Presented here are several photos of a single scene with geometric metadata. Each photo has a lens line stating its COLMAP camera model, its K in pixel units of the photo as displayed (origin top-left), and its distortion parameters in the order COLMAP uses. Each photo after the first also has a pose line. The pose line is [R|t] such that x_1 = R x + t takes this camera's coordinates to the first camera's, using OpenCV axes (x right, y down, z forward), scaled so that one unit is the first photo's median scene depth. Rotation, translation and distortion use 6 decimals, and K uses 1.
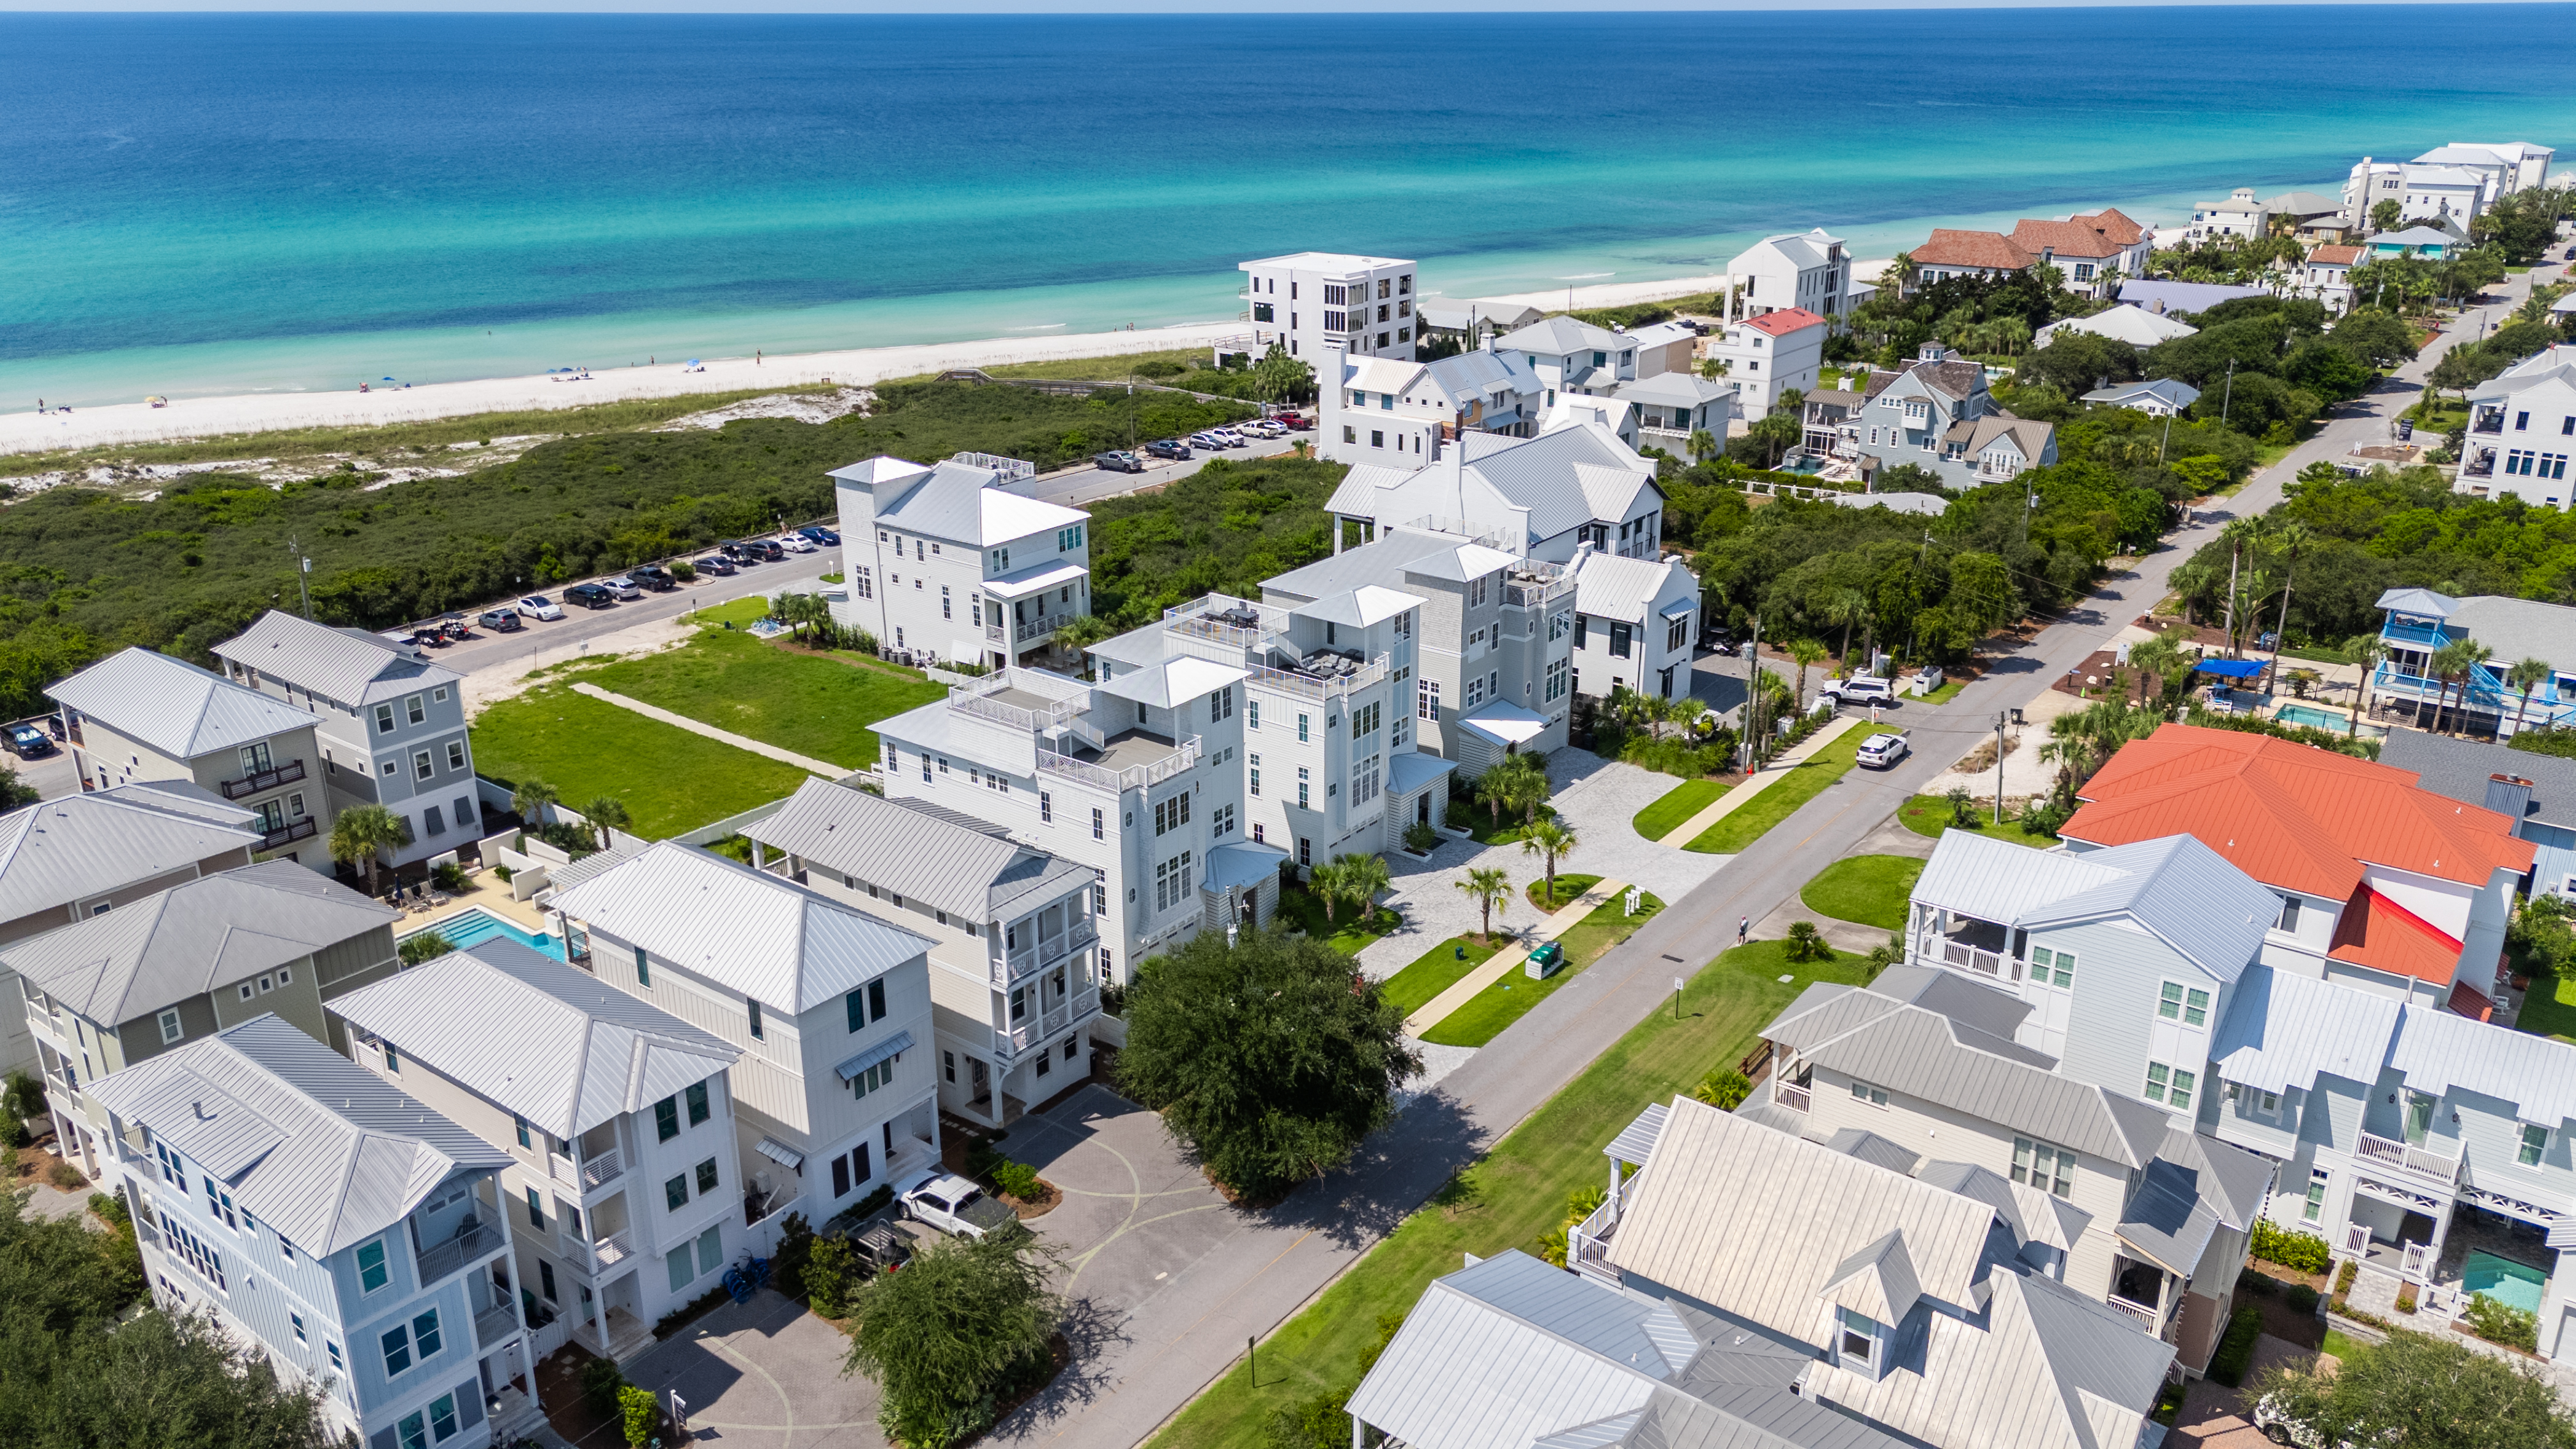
lens RADIAL K [[1859.4, 0, 1270.8], [0, 1859.4, 724.9], [0, 0, 1]] dist [0.057002, -0.061850]
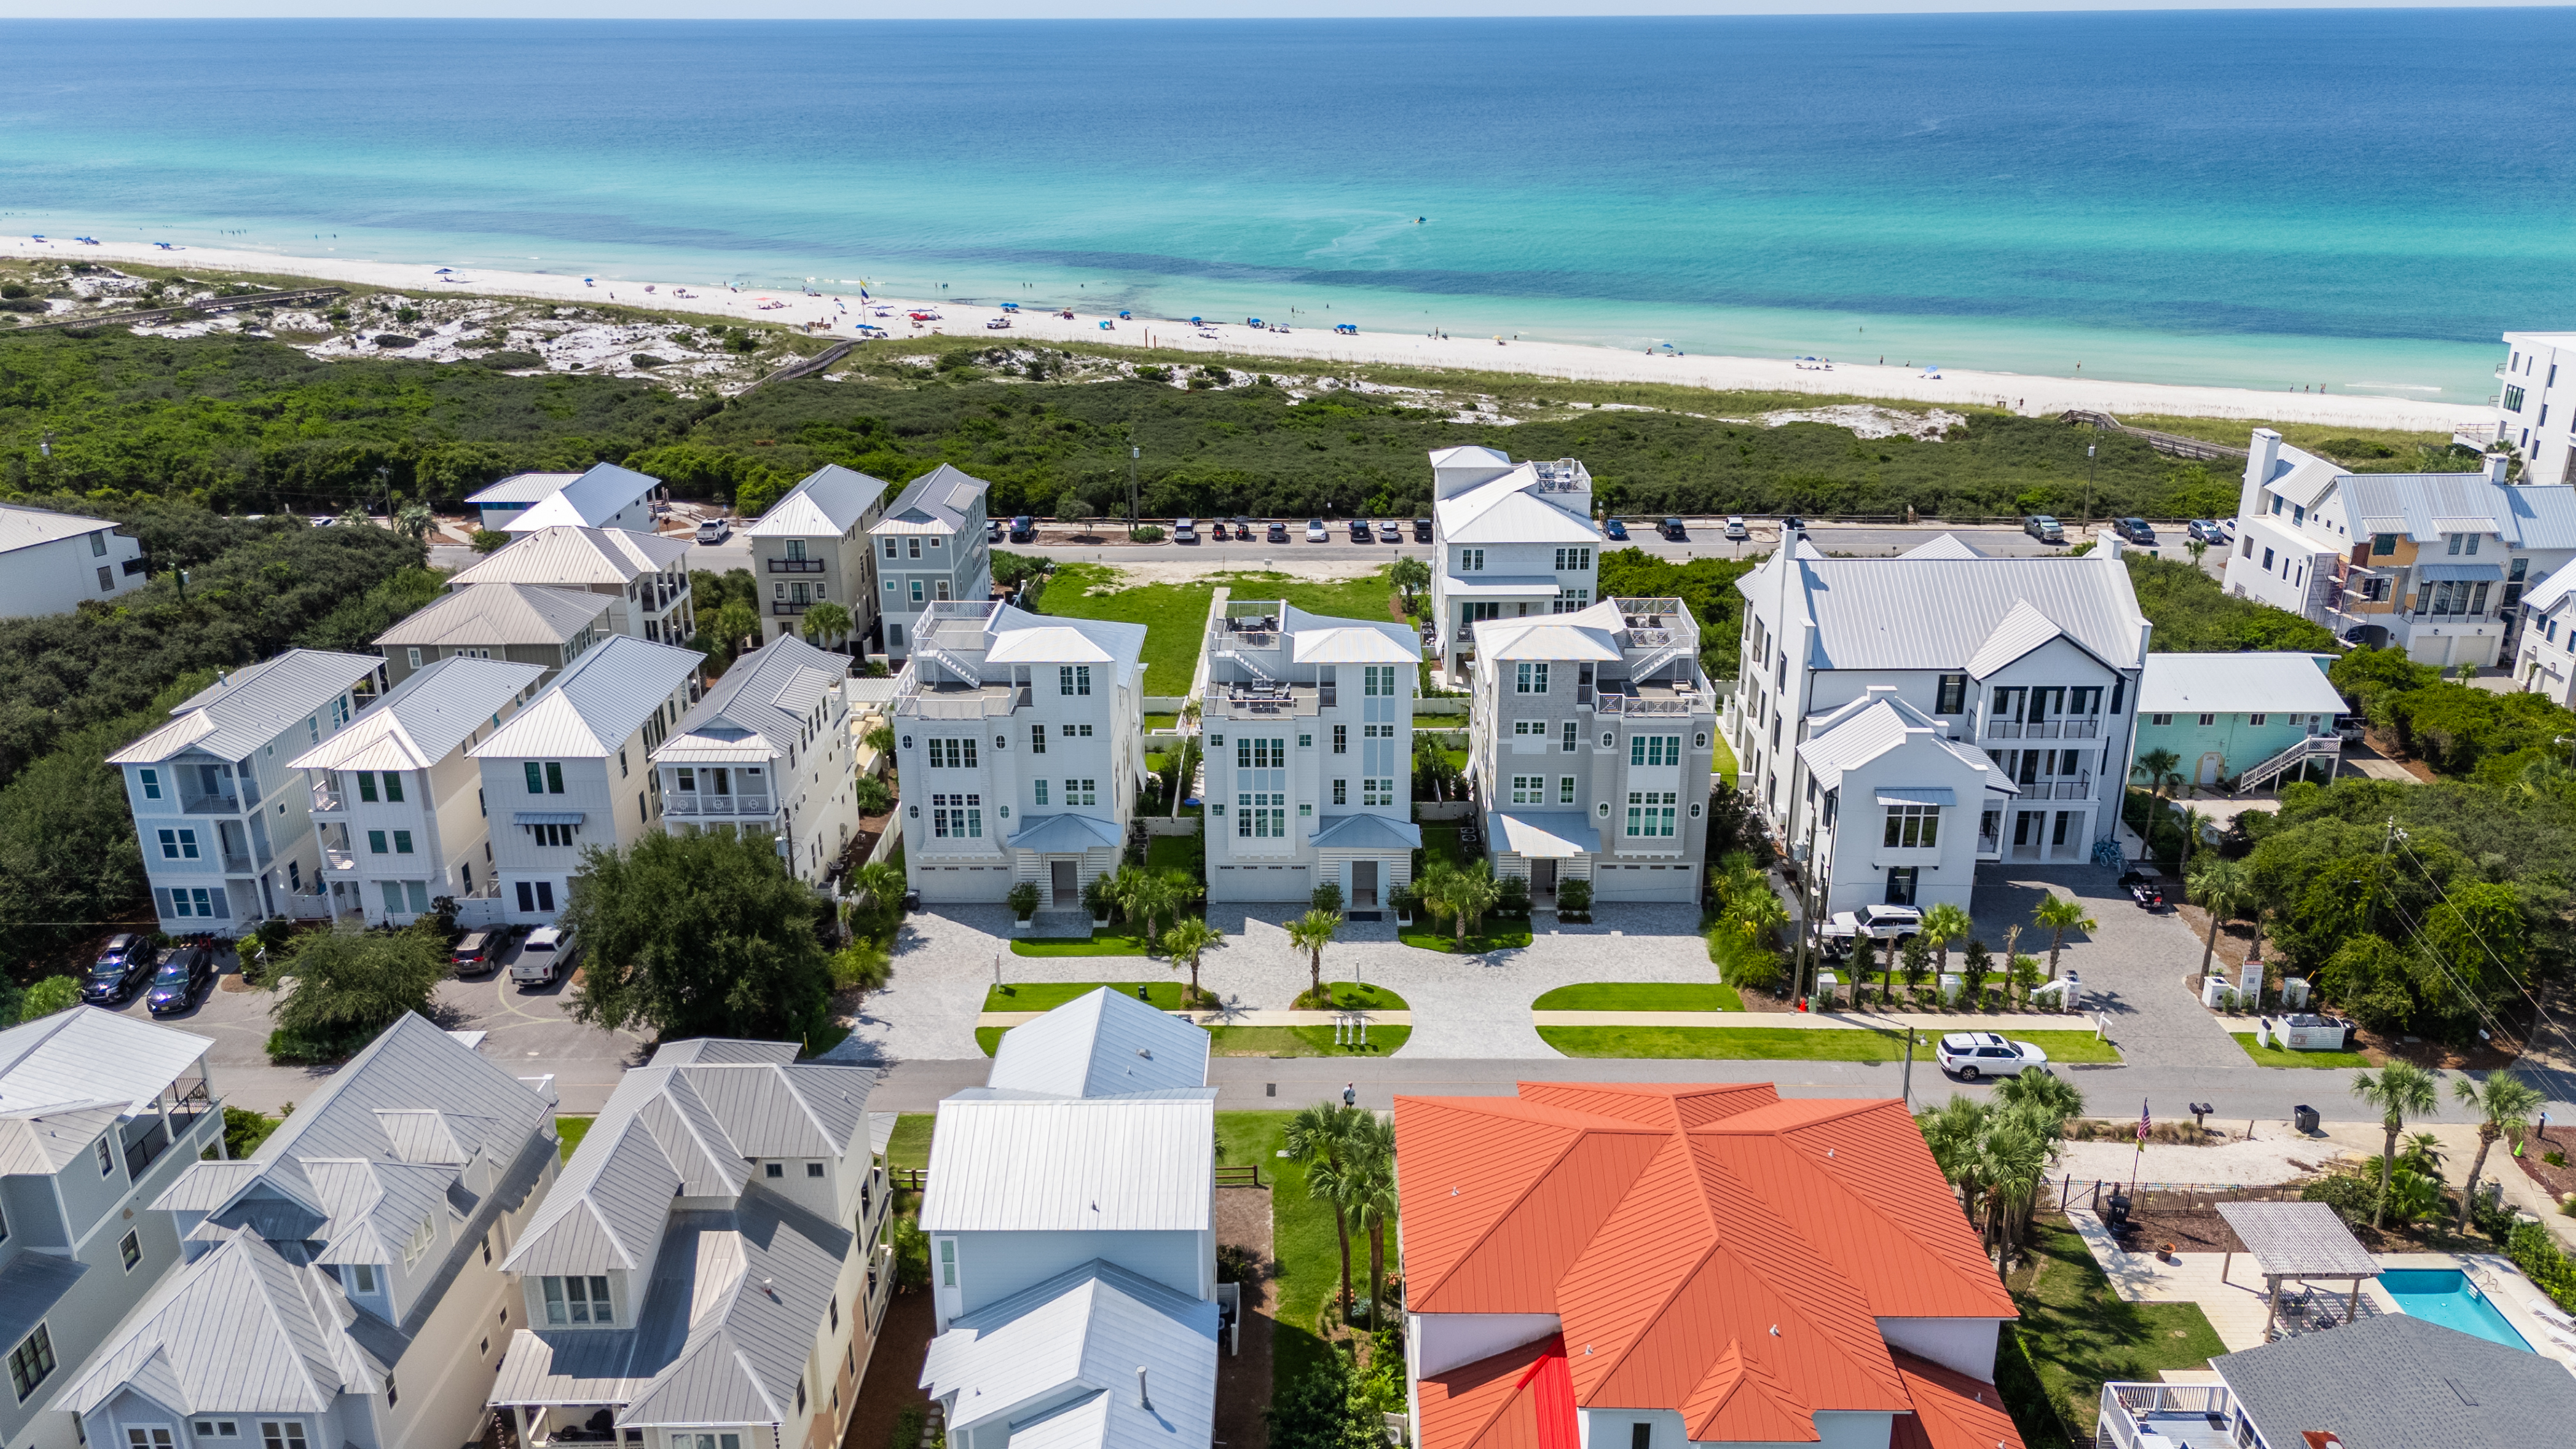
lens RADIAL K [[1859.4, 0, 1298.4], [0, 1859.4, 724.7], [0, 0, 1]] dist [0.057002, -0.061850]
pose [[0.611111, 0.280765, -0.740077, 0.567972], [-0.279662, 0.951263, 0.129955, -0.108189], [0.740494, 0.127555, 0.659847, 0.277493]]
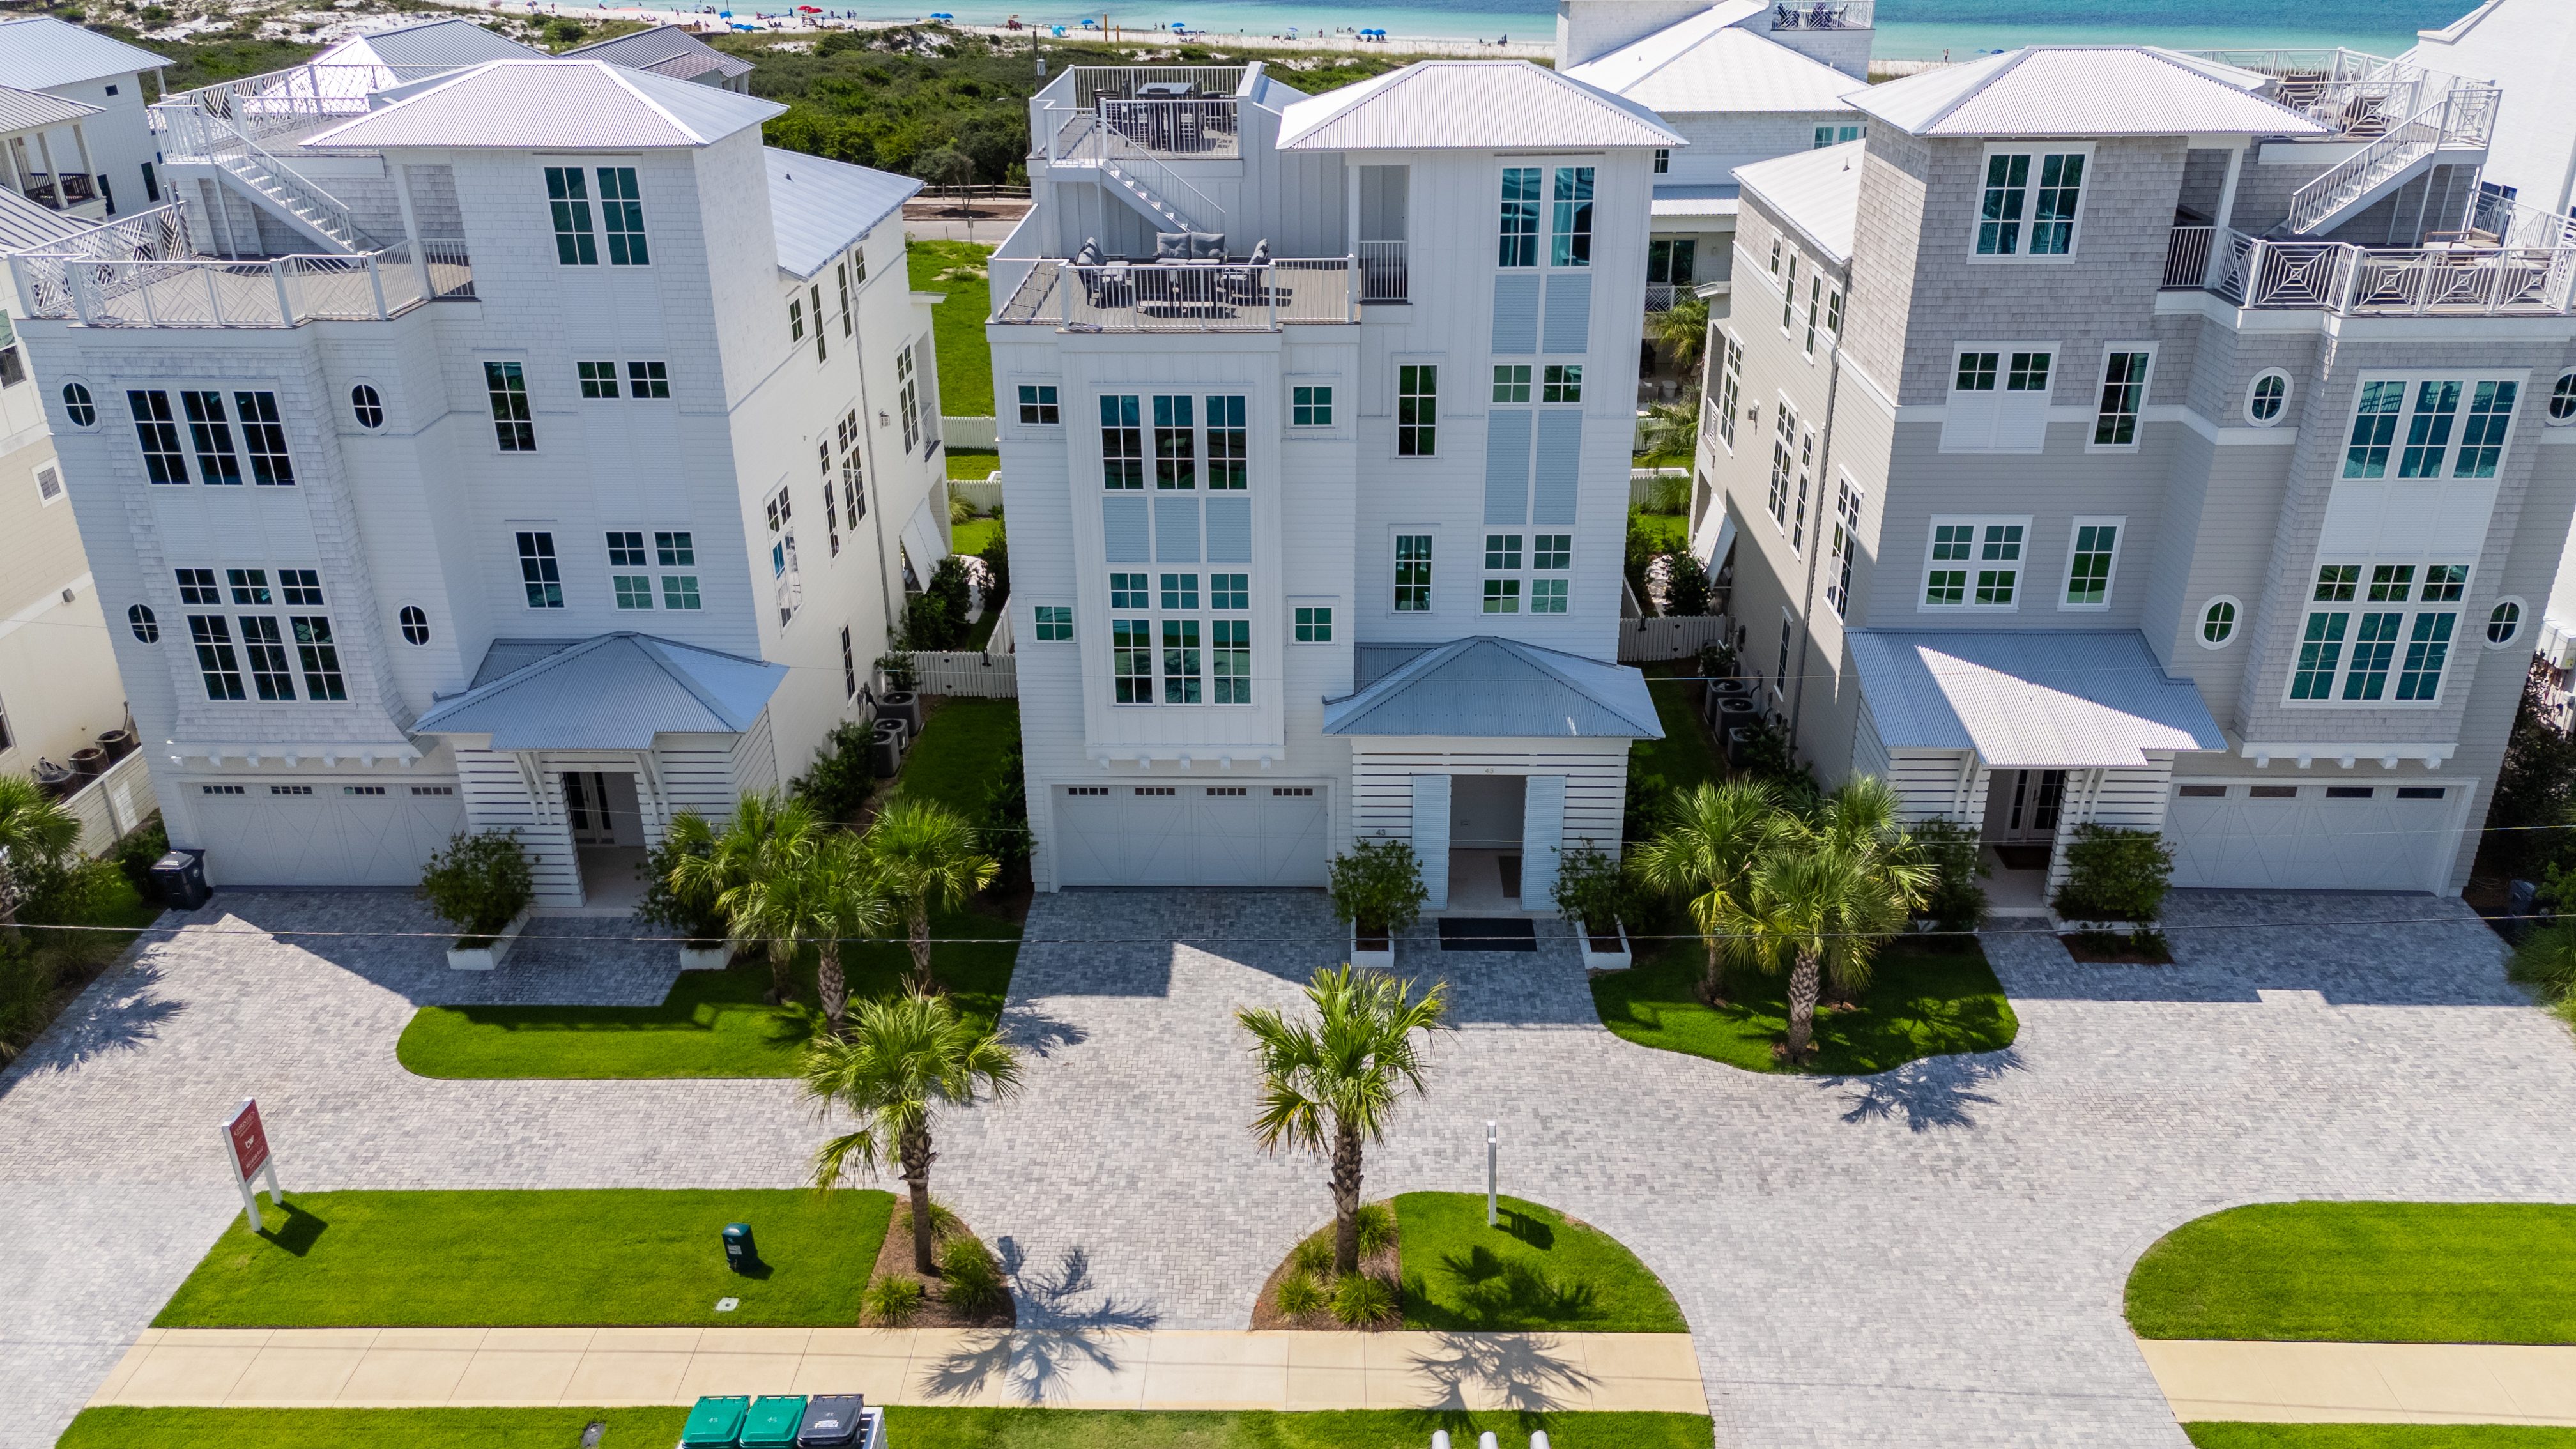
lens RADIAL K [[1859.4, 0, 1296.0], [0, 1859.4, 729.2], [0, 0, 1]] dist [0.057002, -0.061850]
pose [[0.604593, 0.340096, -0.720279, 0.222531], [-0.280120, 0.937286, 0.207432, -0.020296], [0.745654, 0.076353, 0.661945, 0.598959]]
